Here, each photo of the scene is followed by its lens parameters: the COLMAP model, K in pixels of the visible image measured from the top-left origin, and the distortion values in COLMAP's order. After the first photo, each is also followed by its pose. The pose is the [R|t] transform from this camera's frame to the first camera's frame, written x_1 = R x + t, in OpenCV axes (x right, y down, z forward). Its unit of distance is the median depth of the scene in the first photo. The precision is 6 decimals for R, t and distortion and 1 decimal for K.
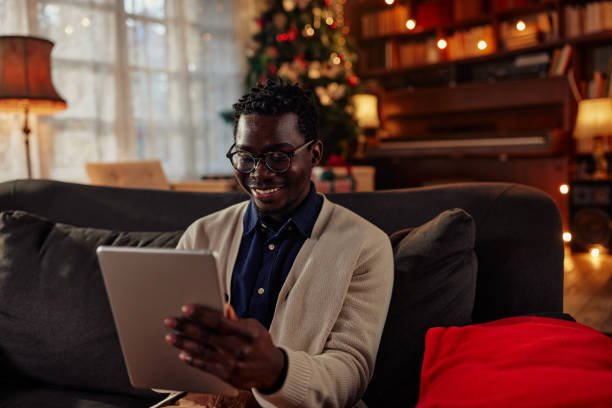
lens RADIAL K [[586.3, 0, 306.0], [0, 586.3, 204.0], [0, 0, 1]] dist [0.000135, -0.006946]
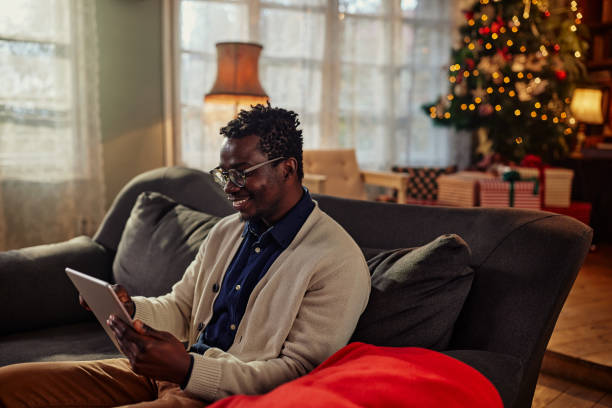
lens RADIAL K [[582.7, 0, 308.8], [0, 582.7, 197.2], [0, 0, 1]] dist [0.012937, 0.016422]
pose [[0.890843, 0.094404, -0.444395, 0.159935], [-0.084157, 0.995534, 0.042783, -0.025729], [0.446449, -0.000714, 0.894809, 0.000193]]
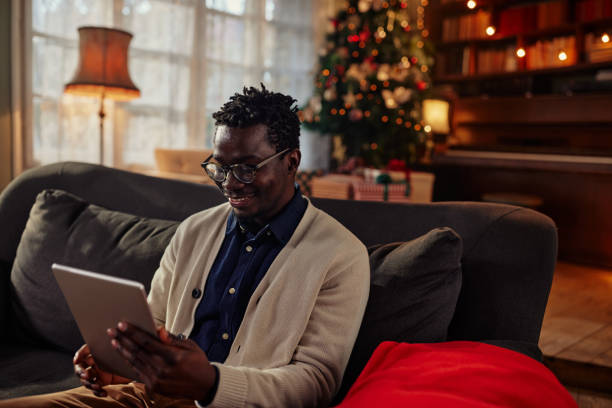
lens RADIAL K [[586.3, 0, 306.0], [0, 586.3, 204.0], [0, 0, 1]] dist [0.000135, -0.006946]
pose [[0.984483, 0.090380, -0.150417, 0.057741], [-0.089125, 0.995906, 0.015075, -0.008674], [0.151163, -0.001435, 0.988508, -0.010548]]
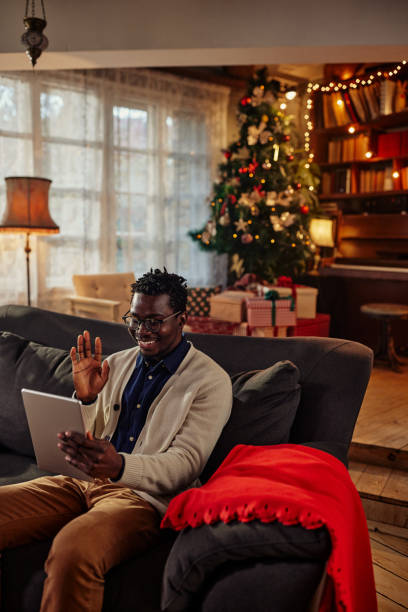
lens RADIAL K [[582.7, 0, 194.9], [0, 582.7, 307.9], [0, 0, 1]] dist [0.012937, 0.016422]
pose [[0.979922, 0.062072, -0.189471, 0.101181], [-0.056532, 0.997804, 0.034507, -0.051769], [0.191197, -0.023103, 0.981280, -0.140486]]
